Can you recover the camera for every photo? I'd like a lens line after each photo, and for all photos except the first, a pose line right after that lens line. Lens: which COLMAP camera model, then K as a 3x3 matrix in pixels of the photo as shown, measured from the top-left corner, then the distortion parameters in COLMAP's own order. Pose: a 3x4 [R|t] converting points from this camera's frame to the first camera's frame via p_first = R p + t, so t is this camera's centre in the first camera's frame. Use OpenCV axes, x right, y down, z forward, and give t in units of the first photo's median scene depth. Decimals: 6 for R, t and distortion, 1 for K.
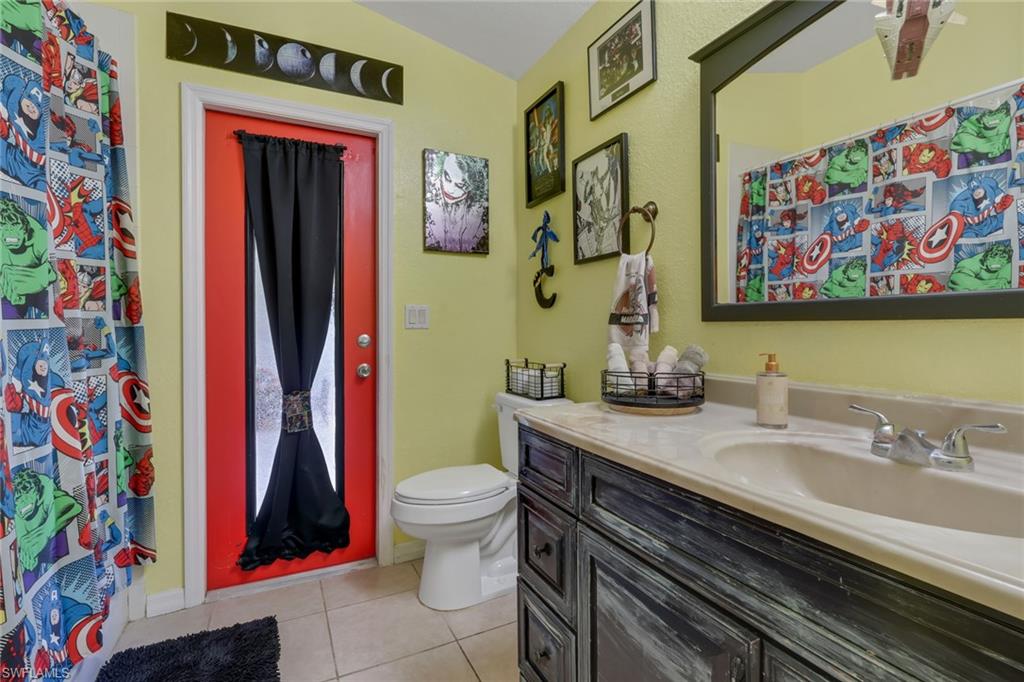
lens RADIAL K [[479.3, 0, 513.9], [0, 479.3, 333.9], [0, 0, 1]] dist [-0.003981, -0.000591]
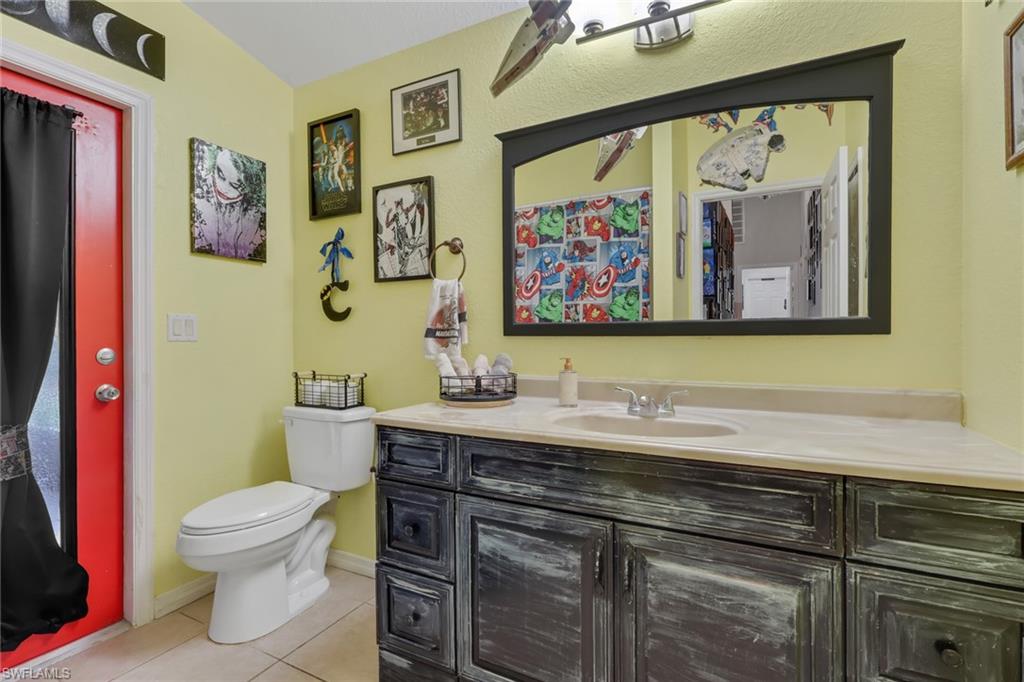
lens RADIAL K [[479.3, 0, 510.2], [0, 479.3, 342.4], [0, 0, 1]] dist [-0.003981, -0.000591]
pose [[0.812266, -0.001605, 0.583284, -0.256695], [0.006069, 0.999965, -0.005700, -0.000255], [-0.583255, 0.008170, 0.812248, -0.061633]]
